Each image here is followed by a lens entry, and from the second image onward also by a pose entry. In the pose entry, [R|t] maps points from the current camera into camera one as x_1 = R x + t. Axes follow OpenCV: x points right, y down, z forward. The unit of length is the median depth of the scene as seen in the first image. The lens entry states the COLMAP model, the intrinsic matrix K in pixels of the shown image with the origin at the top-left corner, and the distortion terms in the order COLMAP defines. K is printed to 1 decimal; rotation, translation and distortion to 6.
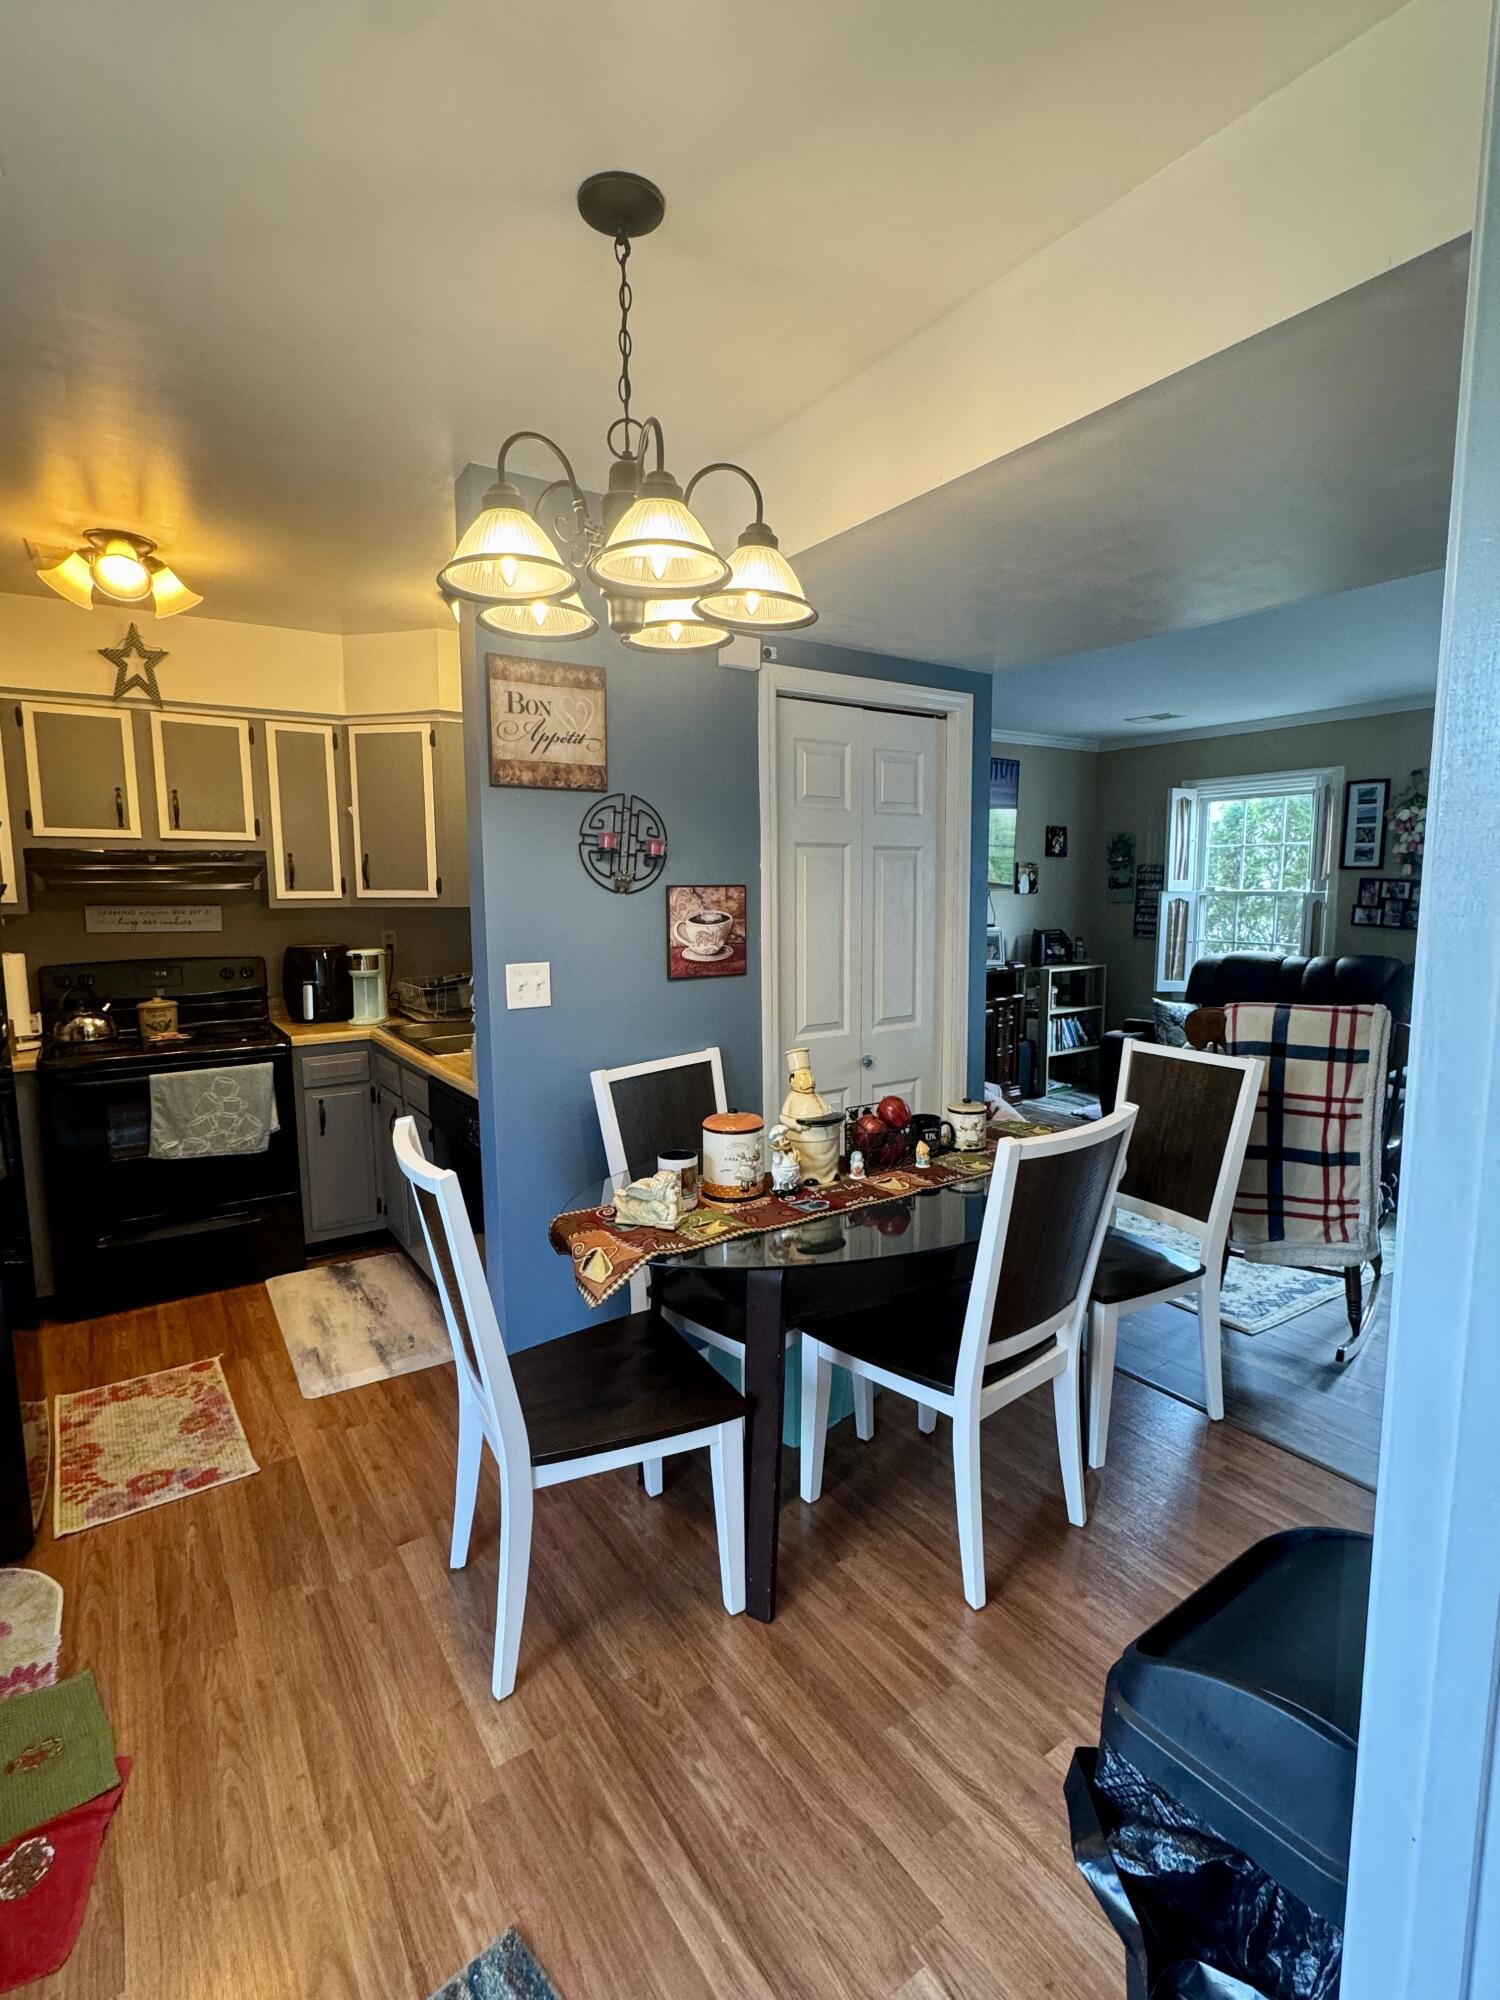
lens RADIAL K [[935.6, 0, 754.2], [0, 935.6, 995.5], [0, 0, 1]] dist [-0.002225, 0.000592]
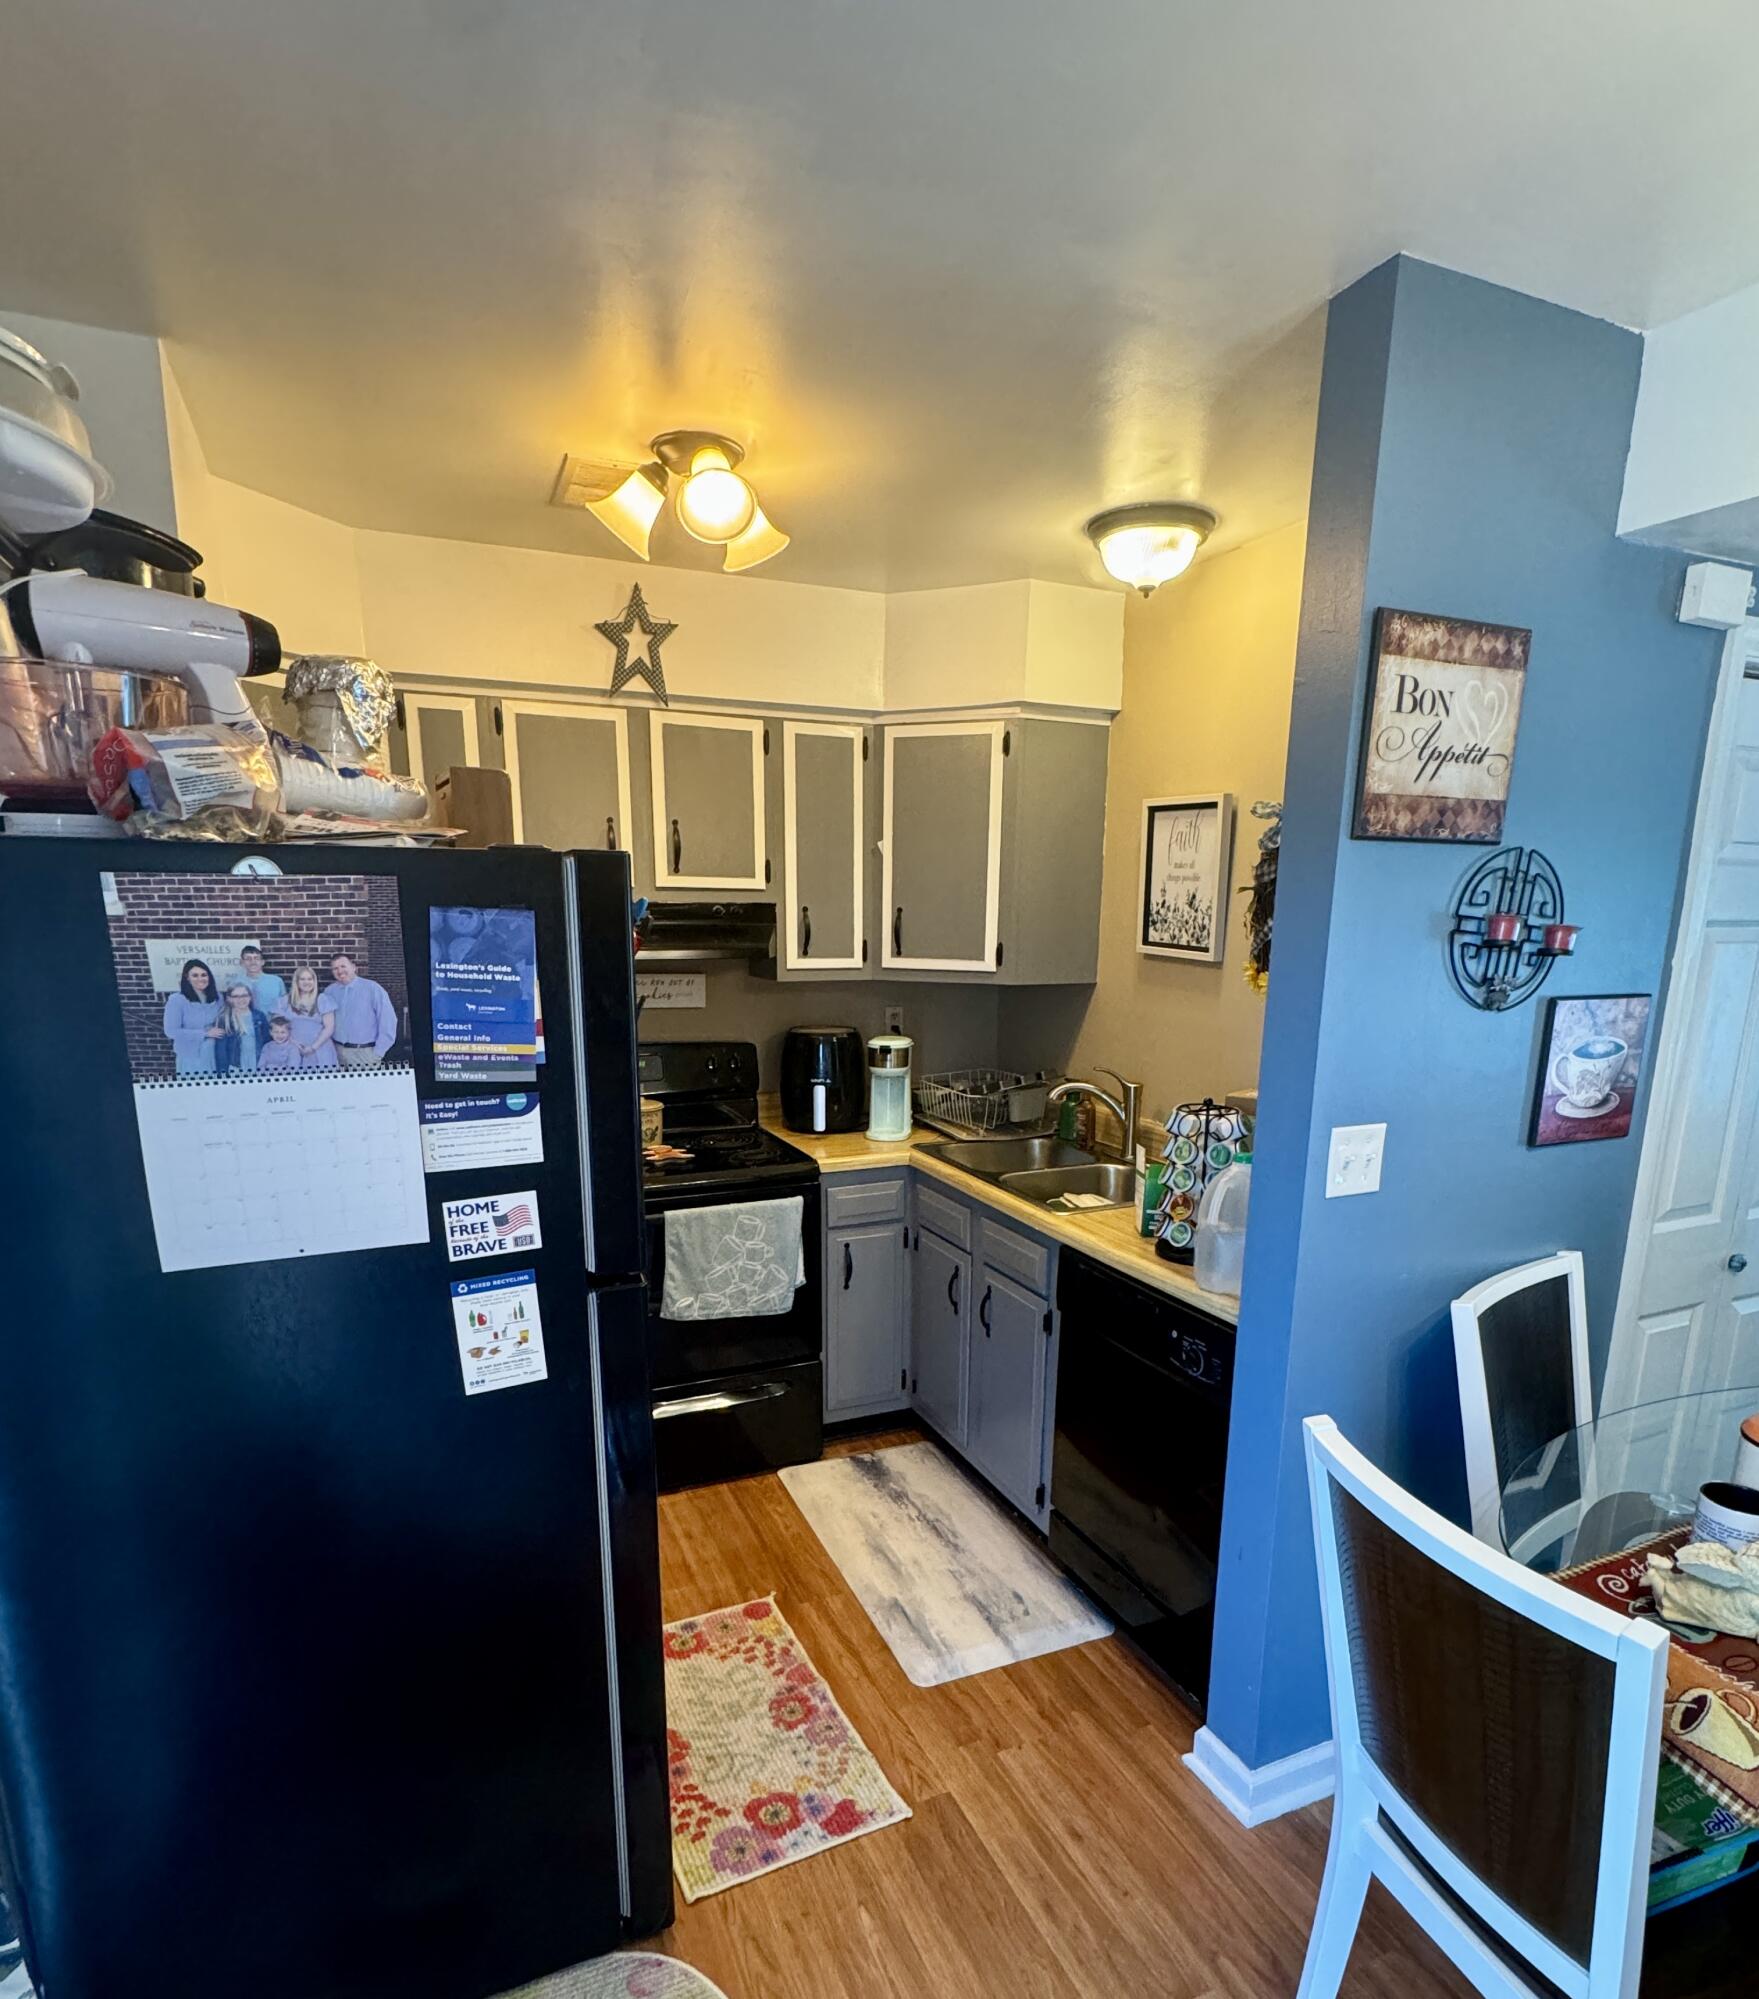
lens RADIAL K [[1090.6, 0, 883.2], [0, 1090.6, 1155.2], [0, 0, 1]] dist [-0.000467, -0.001936]
pose [[0.984852, 0.053011, -0.165098, -0.359040], [-0.034728, 0.993133, 0.111719, -0.070511], [0.169886, -0.104293, 0.979929, 0.187478]]
